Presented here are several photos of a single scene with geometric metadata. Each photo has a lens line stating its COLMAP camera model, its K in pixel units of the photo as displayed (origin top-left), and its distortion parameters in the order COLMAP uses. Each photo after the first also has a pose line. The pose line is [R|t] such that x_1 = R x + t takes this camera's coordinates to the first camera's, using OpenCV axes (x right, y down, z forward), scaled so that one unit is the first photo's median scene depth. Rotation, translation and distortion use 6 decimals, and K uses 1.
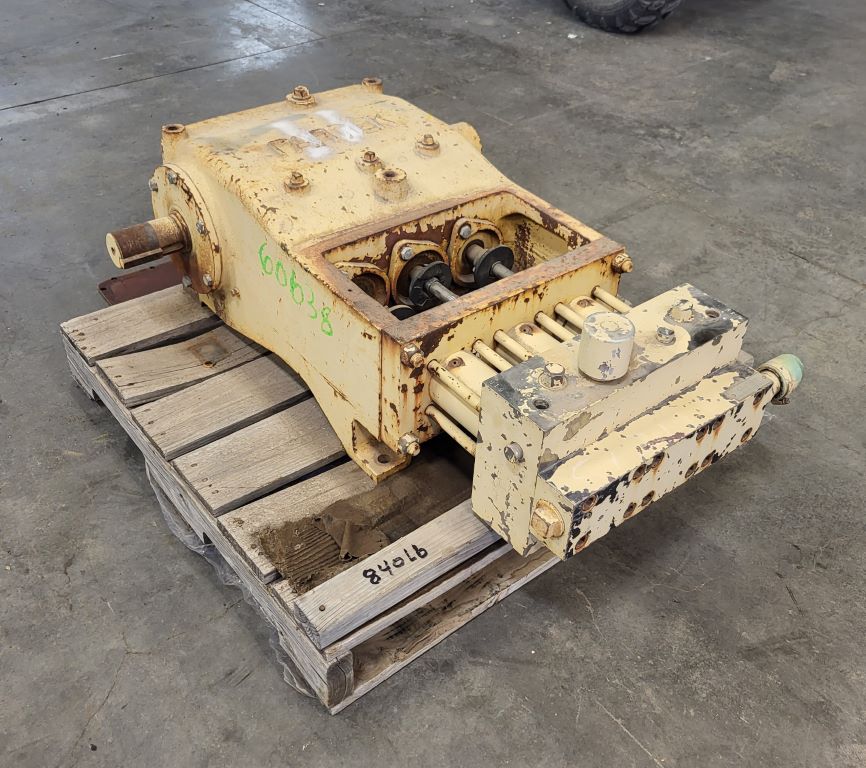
lens RADIAL K [[887.7, 0, 433.0], [0, 887.7, 384.0], [0, 0, 1]] dist [0.024454, 0.007394]
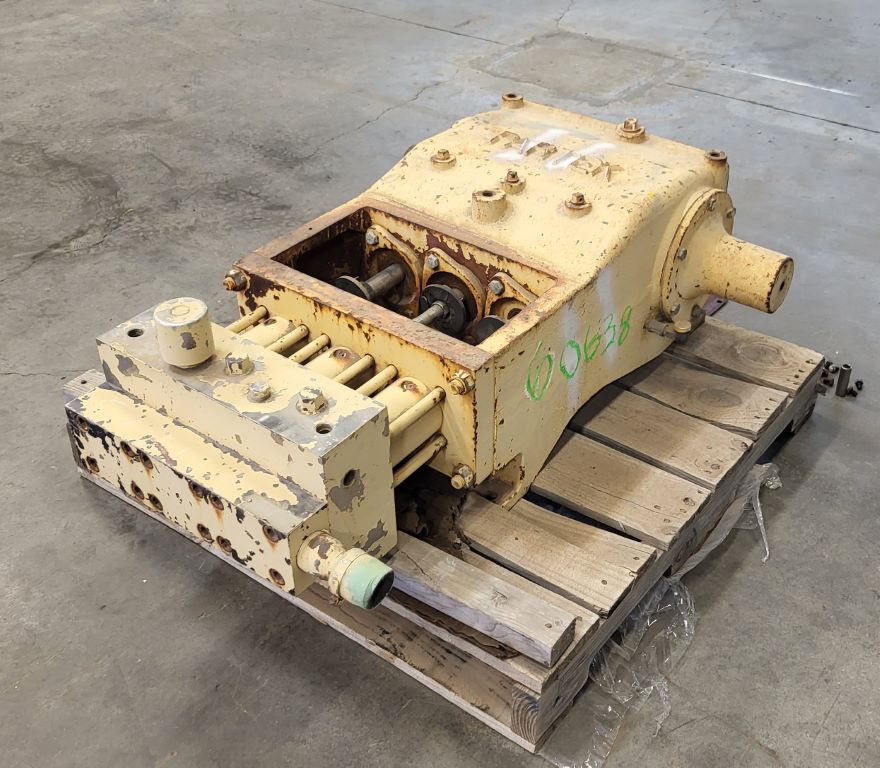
lens RADIAL K [[1024.6, 0, 522.9], [0, 1024.6, 384.4], [0, 0, 1]] dist [0.018948, 0.029944]
pose [[0.291453, 0.546304, -0.785244, 0.943506], [-0.615232, 0.735631, 0.283437, -0.424634], [0.732492, 0.400499, 0.550505, 0.515200]]
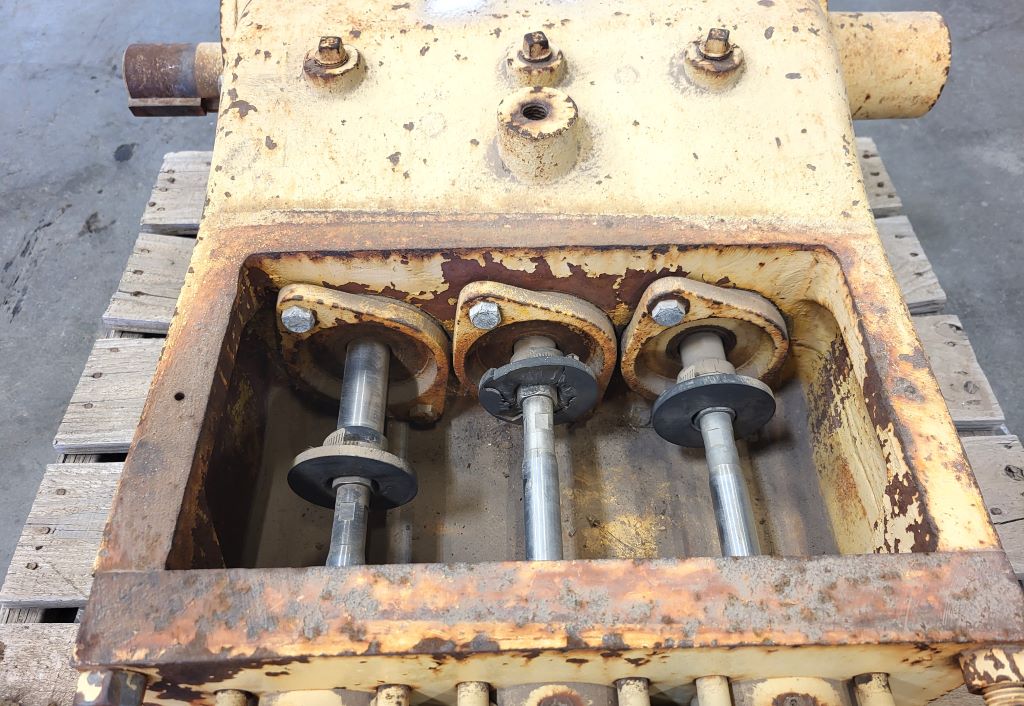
lens RADIAL K [[768.8, 0, 521.9], [0, 768.8, 386.4], [0, 0, 1]] dist [0.027880, -0.002364]
pose [[0.798583, 0.467688, -0.378859, 0.136250], [-0.351437, 0.873333, 0.337315, -0.245802], [0.488628, -0.136229, 0.861791, 0.694623]]
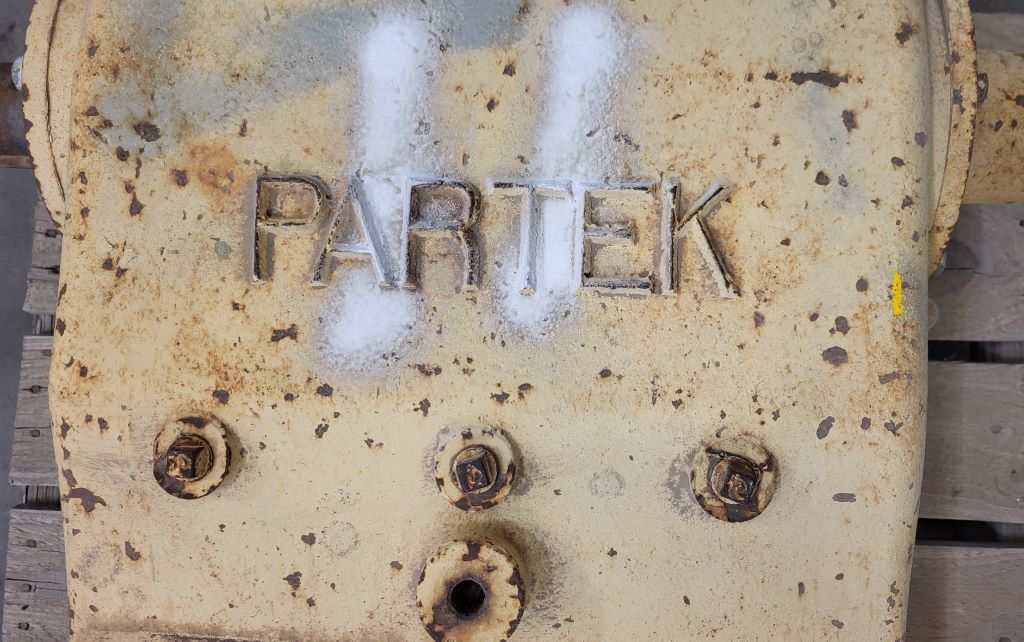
lens RADIAL K [[812.5, 0, 546.3], [0, 812.5, 320.5], [0, 0, 1]] dist [0.034540, -0.031567]
pose [[0.764550, 0.634843, -0.111523, -0.057192], [-0.351208, 0.555383, 0.753792, -0.505343], [0.540477, -0.537144, 0.647580, 0.902138]]
